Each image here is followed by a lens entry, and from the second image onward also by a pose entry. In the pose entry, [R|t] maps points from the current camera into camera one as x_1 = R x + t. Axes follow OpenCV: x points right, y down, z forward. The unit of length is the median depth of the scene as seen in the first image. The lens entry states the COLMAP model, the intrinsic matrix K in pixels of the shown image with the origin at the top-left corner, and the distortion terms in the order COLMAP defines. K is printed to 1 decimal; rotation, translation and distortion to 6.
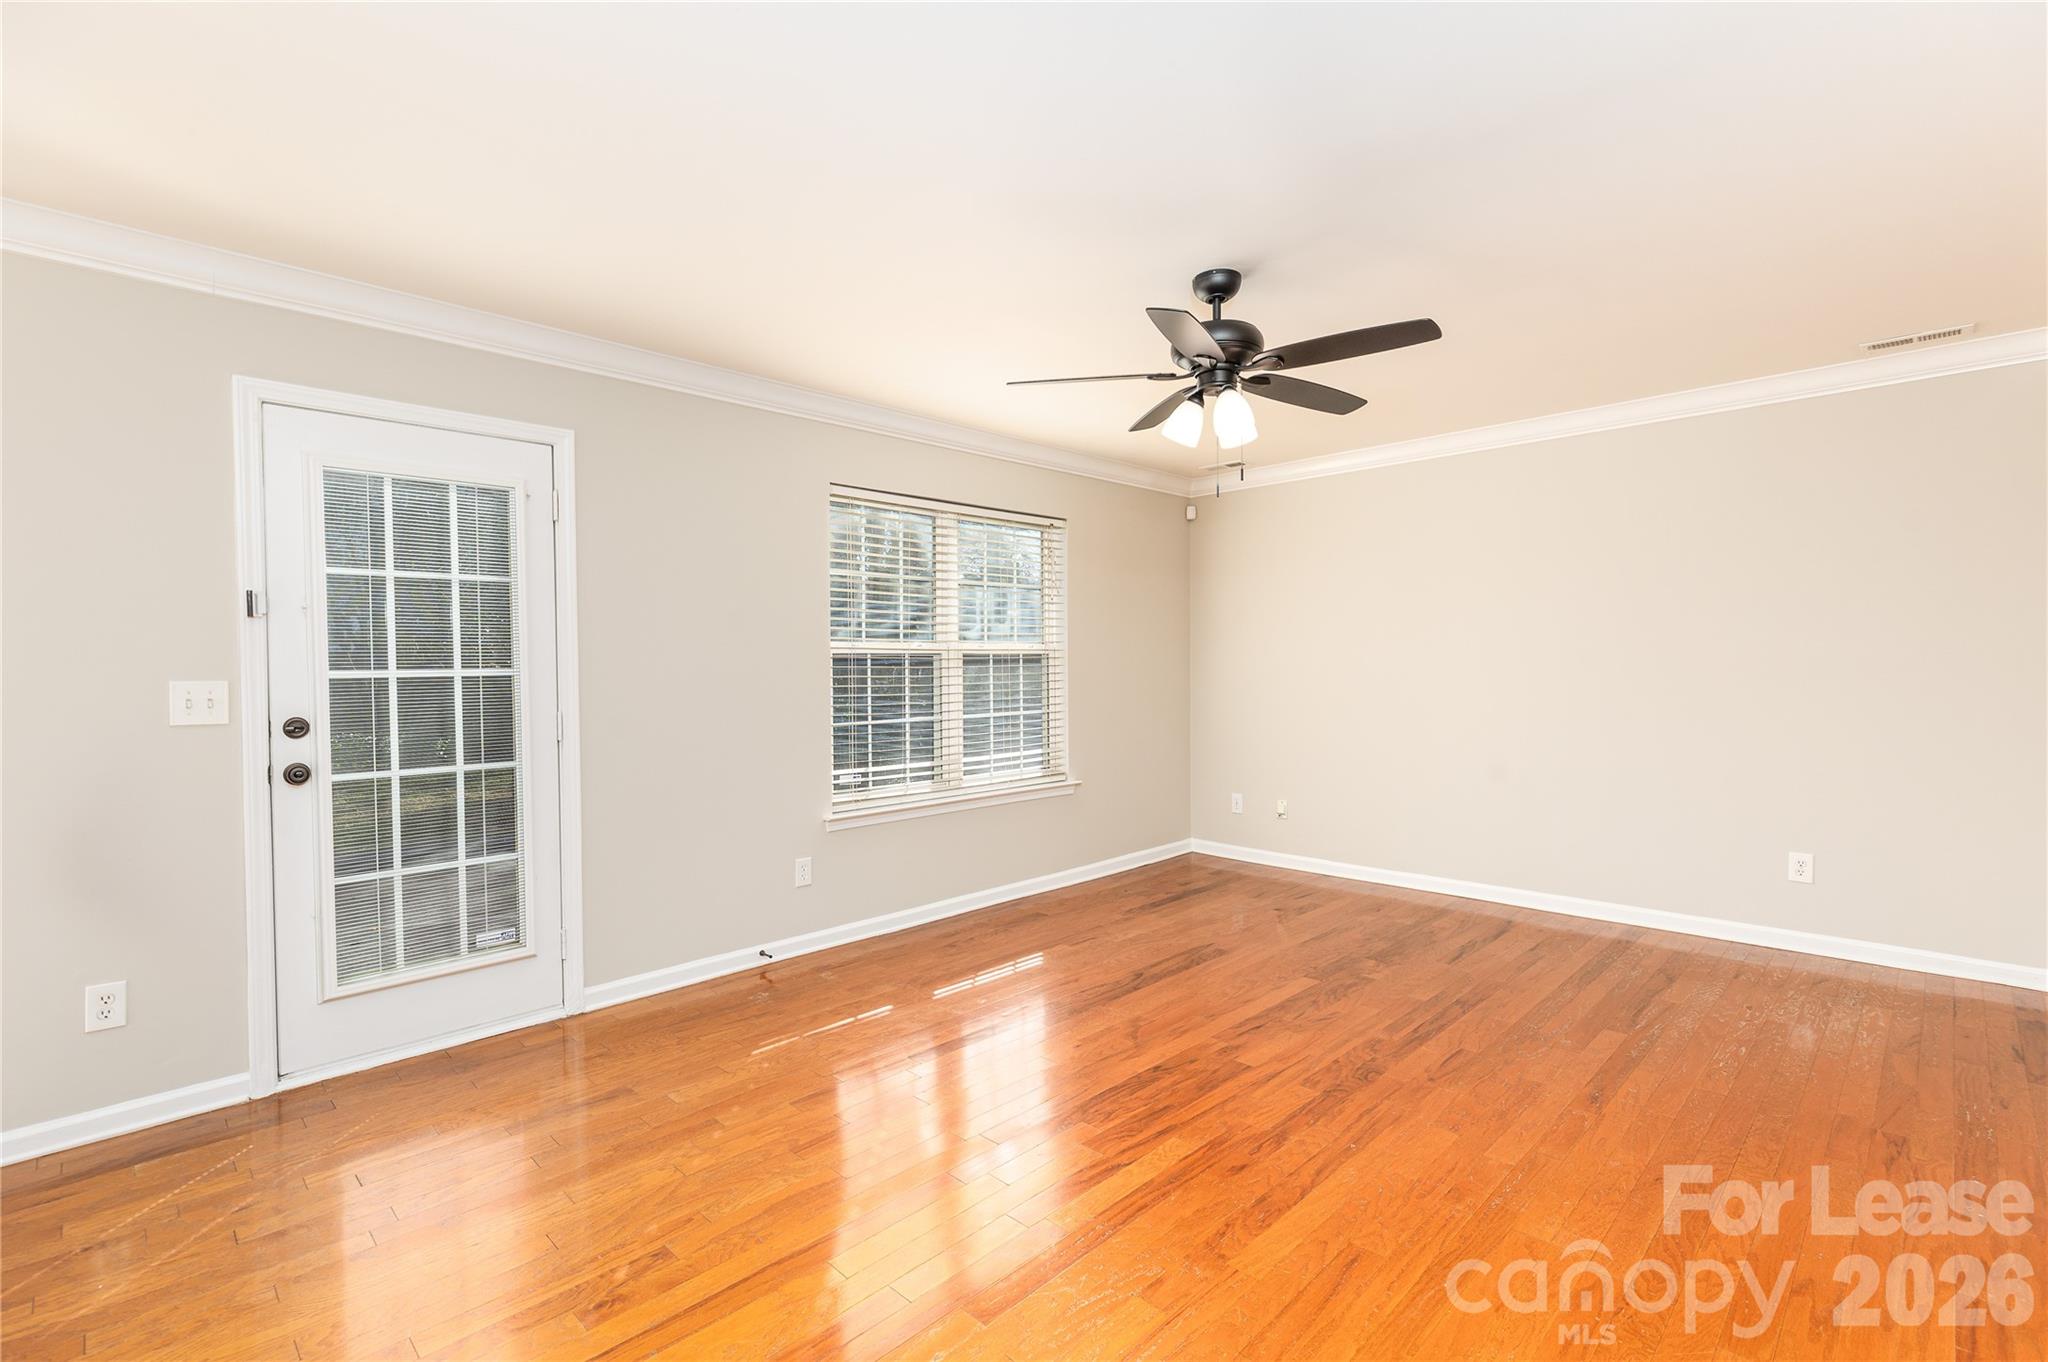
lens RADIAL K [[920.0, 0, 1018.5], [0, 920.0, 683.0], [0, 0, 1]] dist [0.001732, 0.000076]
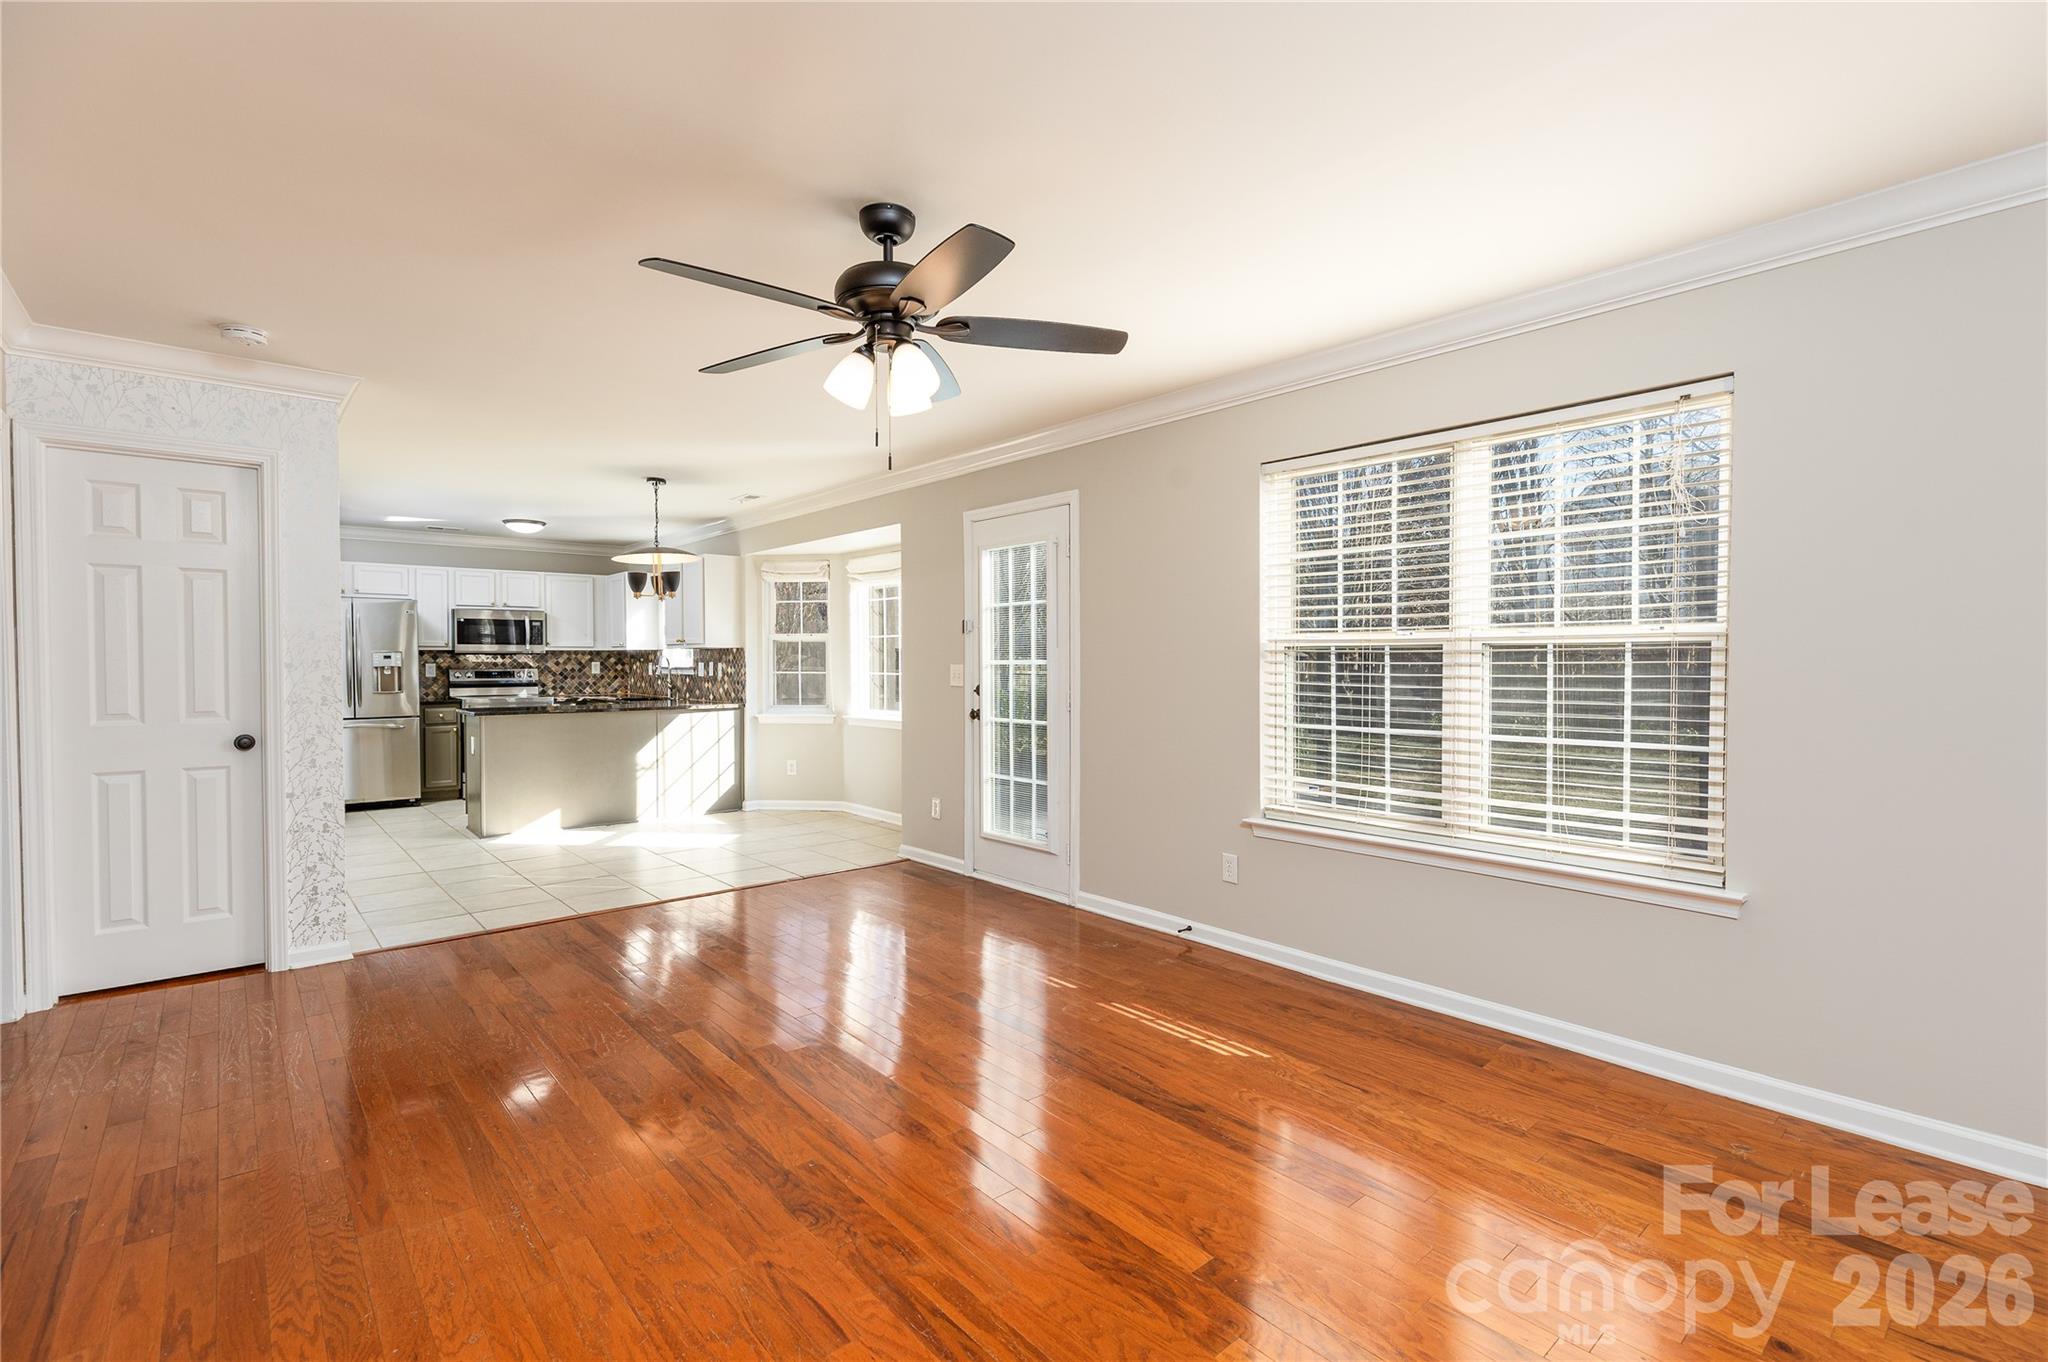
lens RADIAL K [[923.4, 0, 1027.1], [0, 923.4, 675.2], [0, 0, 1]] dist [0.001789, 0.000350]
pose [[-0.067073, 0.026325, -0.997401, 0.859231], [-0.018805, 0.999441, 0.027643, -0.028624], [0.997571, 0.020610, -0.066541, 0.945513]]
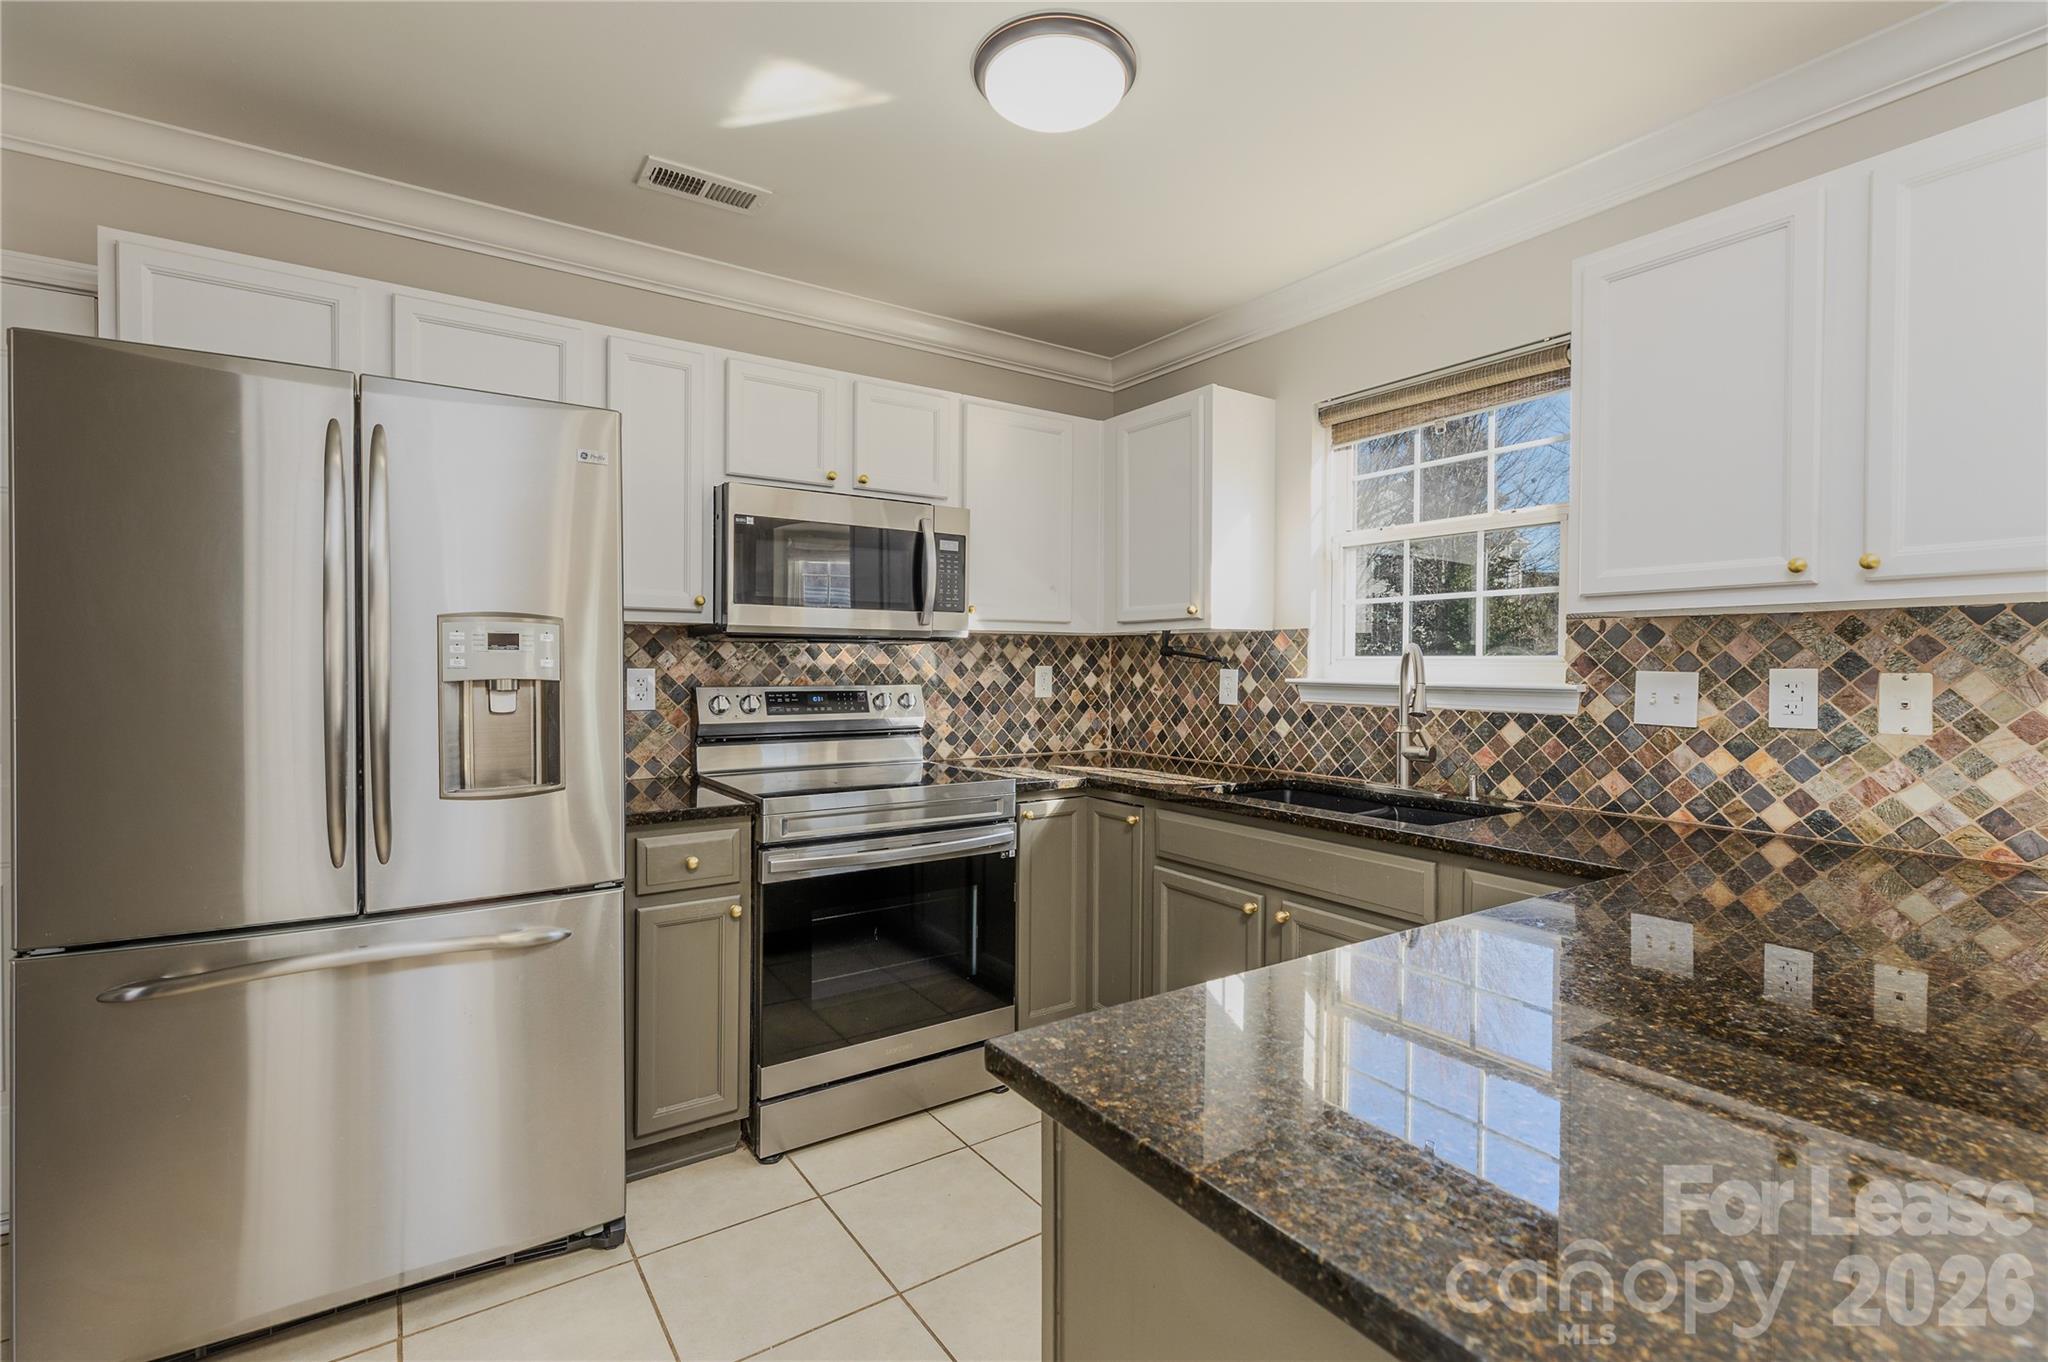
lens RADIAL K [[927.2, 0, 1019.9], [0, 927.2, 677.9], [0, 0, 1]] dist [0.004615, 0.000255]
pose [[-0.186506, 0.021743, -0.982213, -0.747194], [-0.023103, 0.999382, 0.026509, 0.017701], [0.982182, 0.027636, -0.185889, -0.317335]]
